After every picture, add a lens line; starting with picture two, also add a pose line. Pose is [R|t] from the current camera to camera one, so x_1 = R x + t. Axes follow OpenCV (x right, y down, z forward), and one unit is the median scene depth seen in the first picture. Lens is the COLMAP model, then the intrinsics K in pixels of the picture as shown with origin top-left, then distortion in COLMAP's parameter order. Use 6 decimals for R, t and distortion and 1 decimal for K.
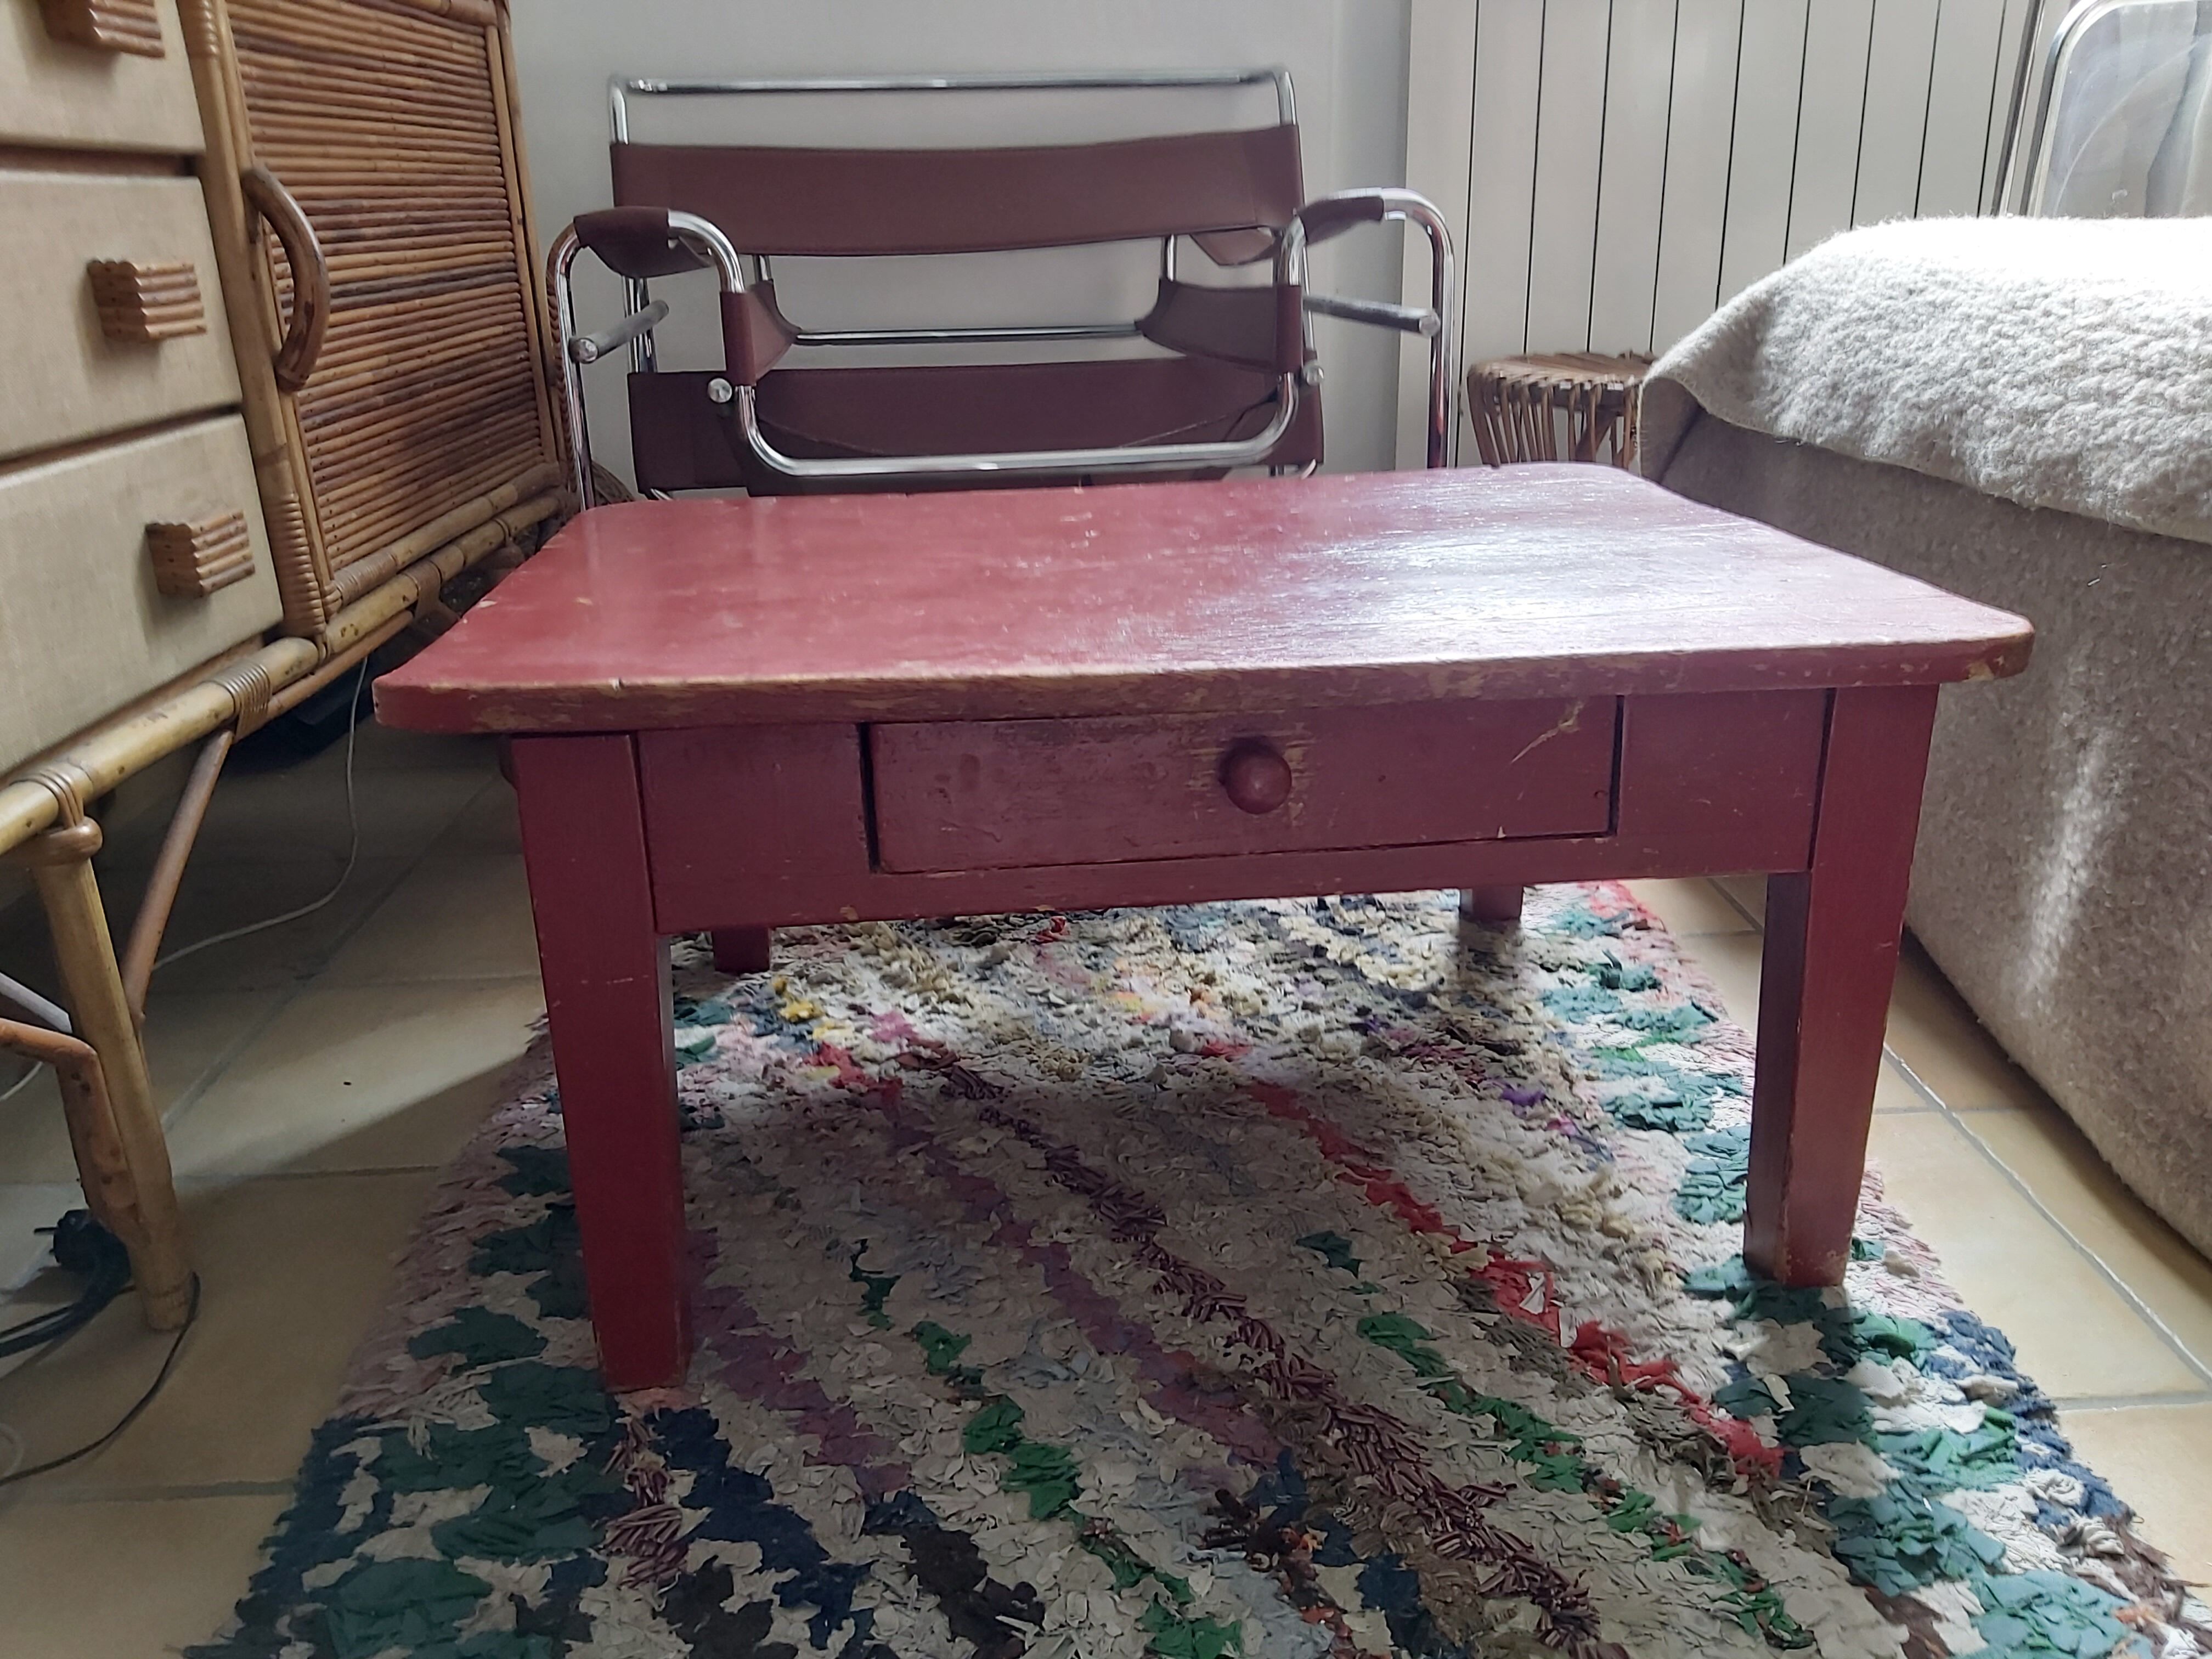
lens RADIAL K [[1720.8, 0, 1106.0], [0, 1720.8, 829.5], [0, 0, 1]] dist [0.079224, -0.152874]
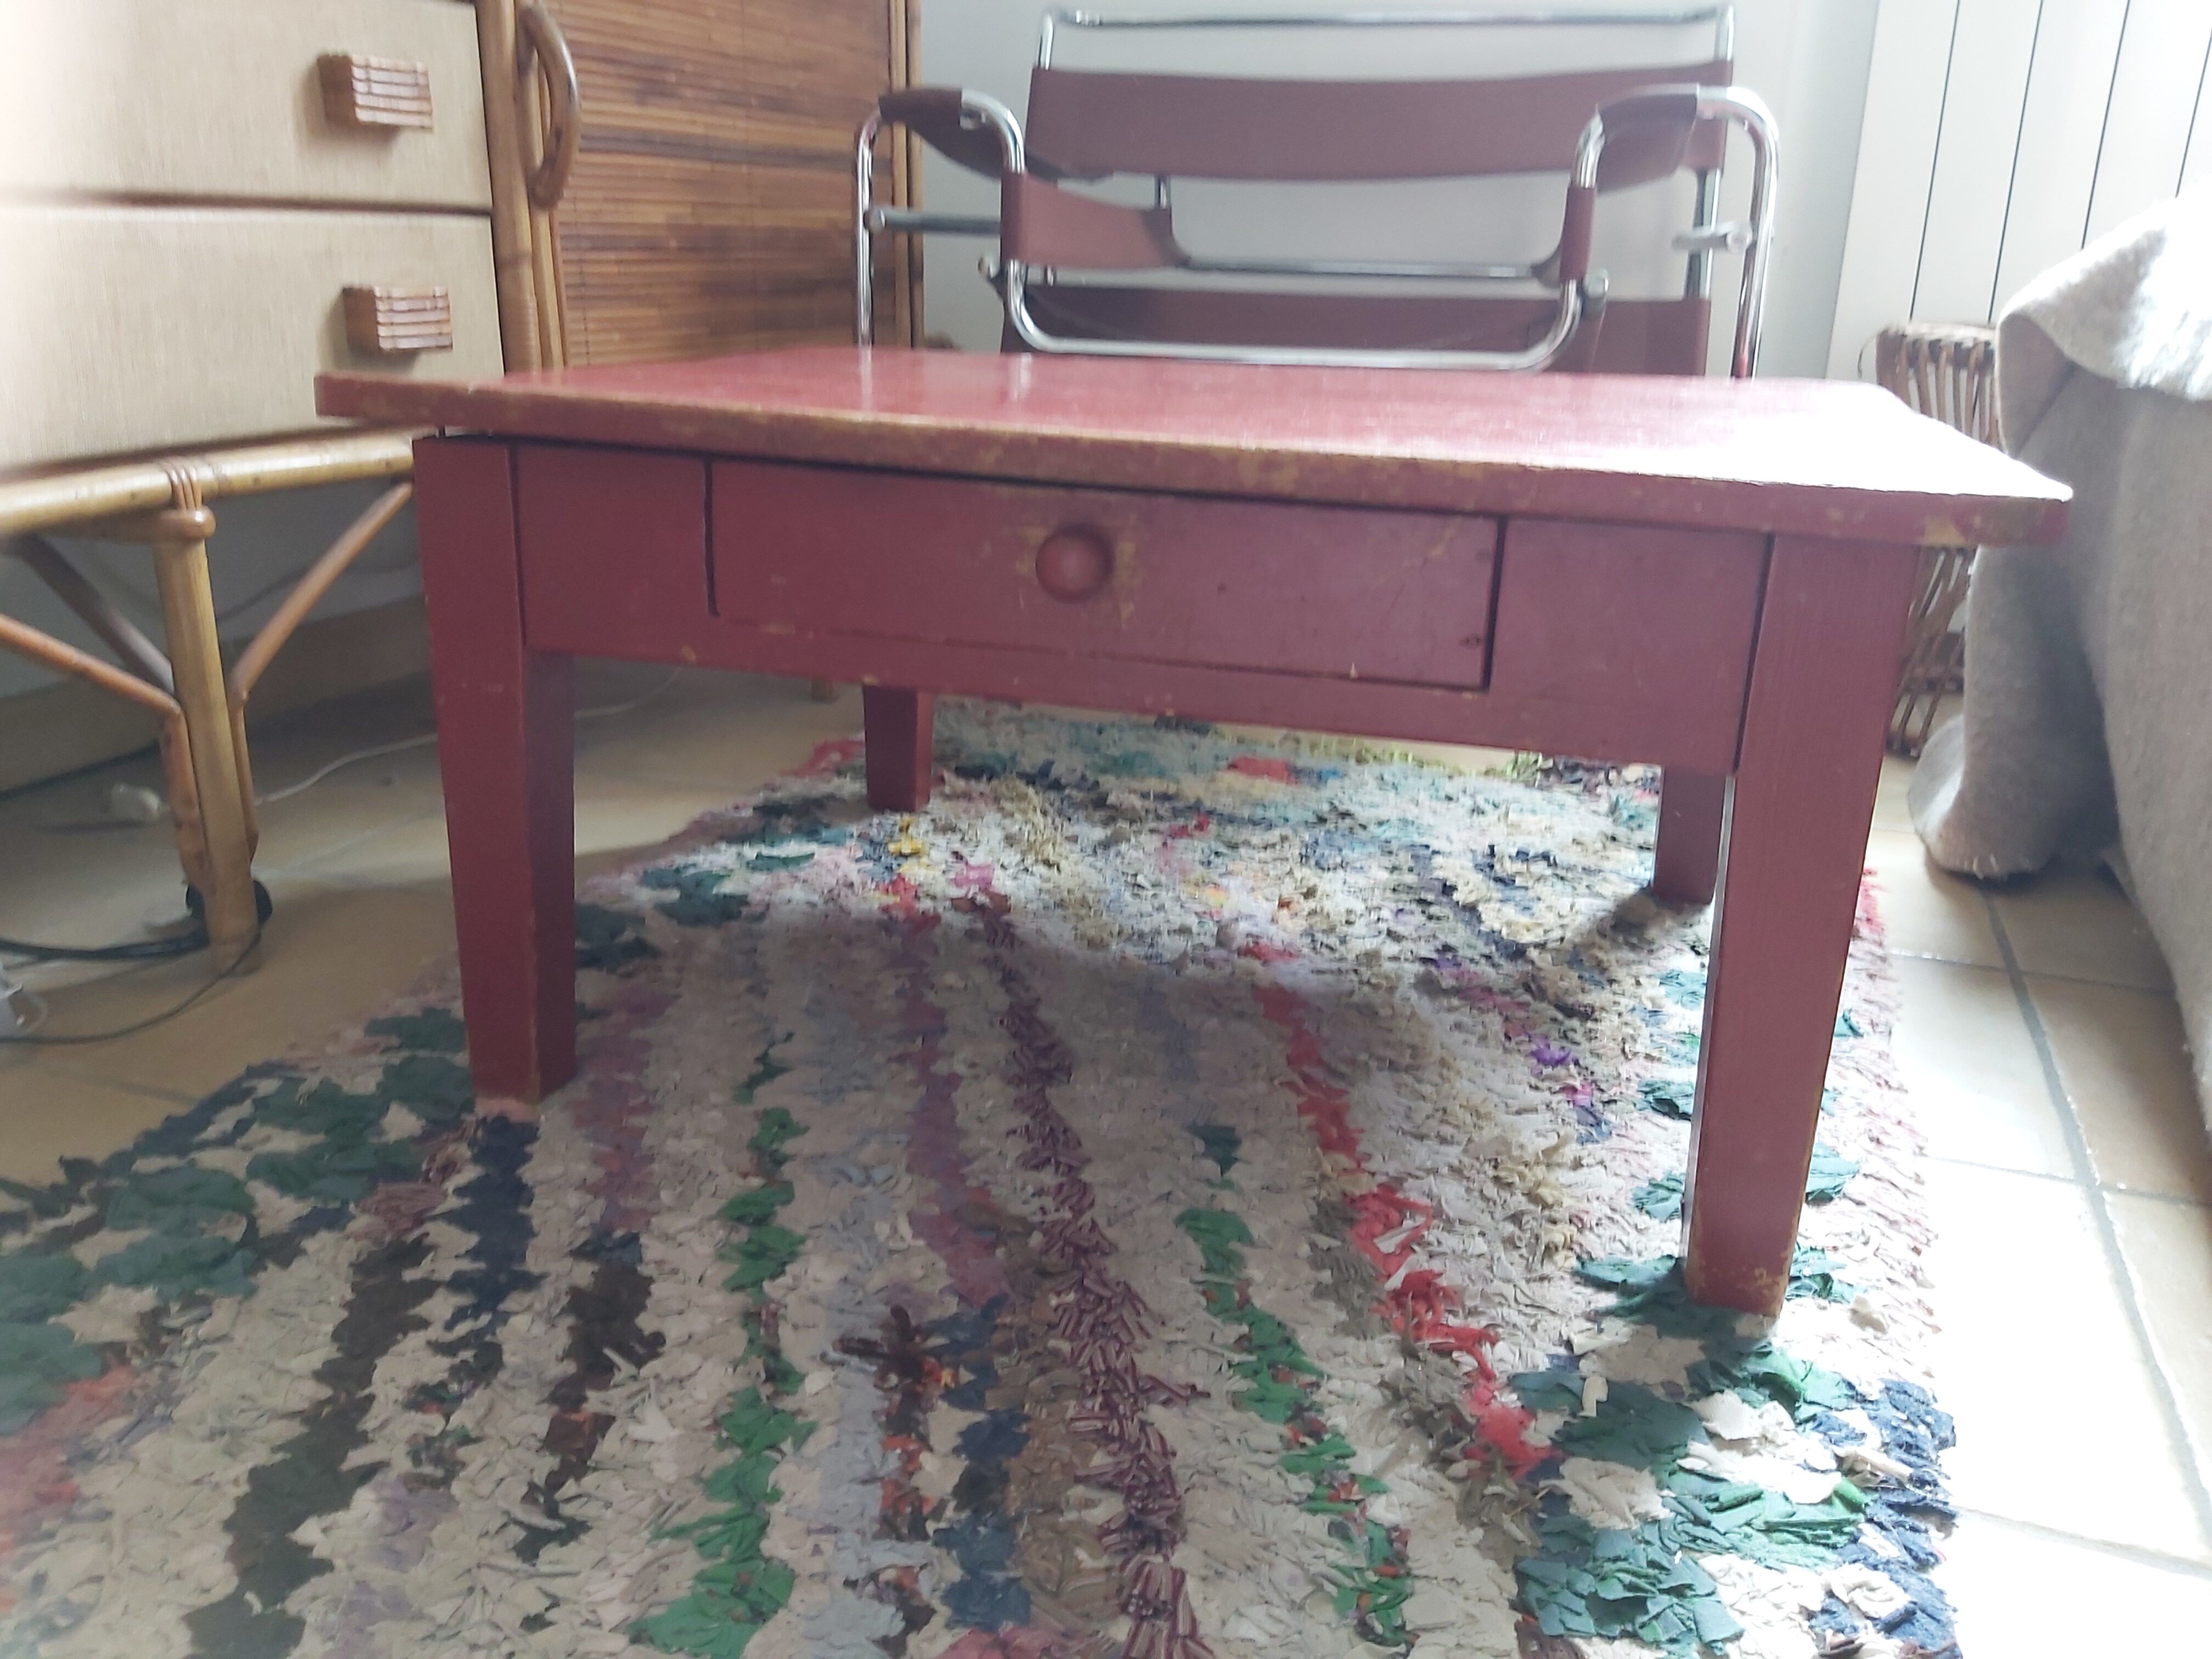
lens RADIAL K [[1693.6, 0, 1110.6], [0, 1693.6, 780.7], [0, 0, 1]] dist [0.074166, -0.148761]
pose [[0.925550, 0.154378, -0.345724, 0.385510], [-0.168986, 0.985541, -0.012319, 0.081437], [0.338824, 0.069824, 0.938255, 0.138216]]
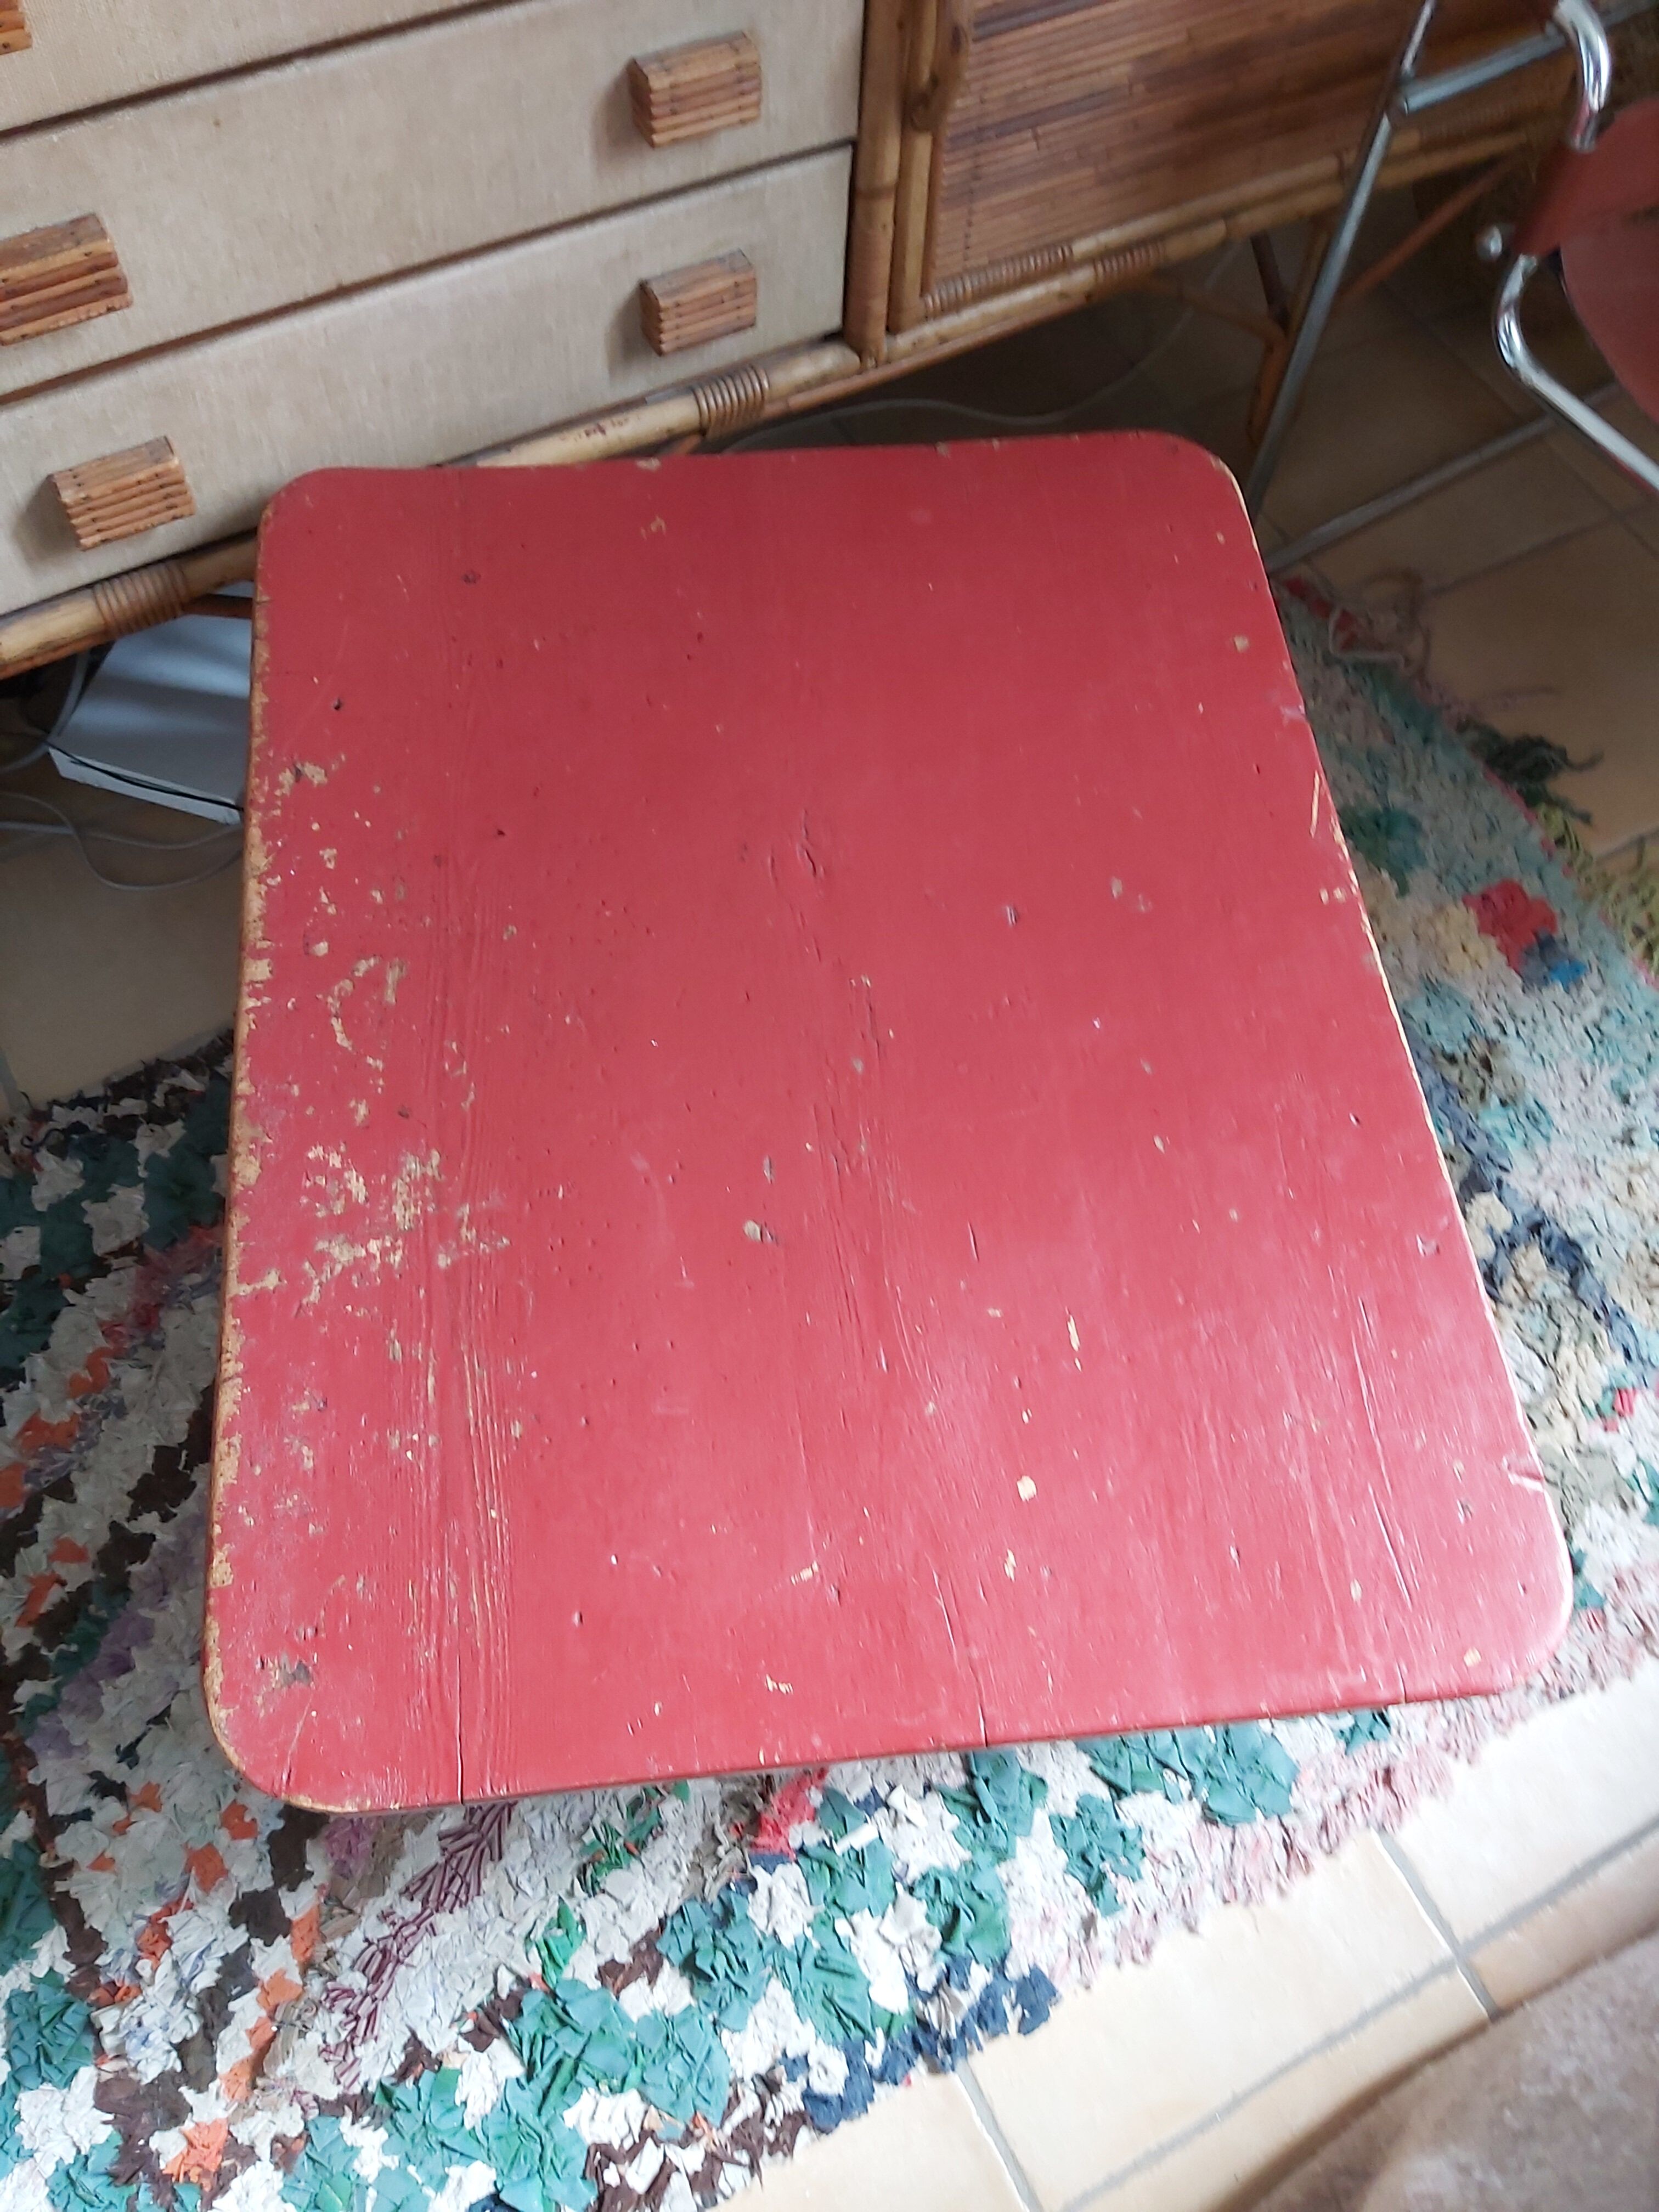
lens RADIAL K [[1692.4, 0, 835.2], [0, 1692.4, 1133.9], [0, 0, 1]] dist [0.074088, -0.198268]
pose [[0.439269, 0.813674, -0.380760, 0.407392], [-0.351912, 0.545822, 0.760418, -0.804437], [0.826560, -0.200034, 0.526104, 0.429405]]
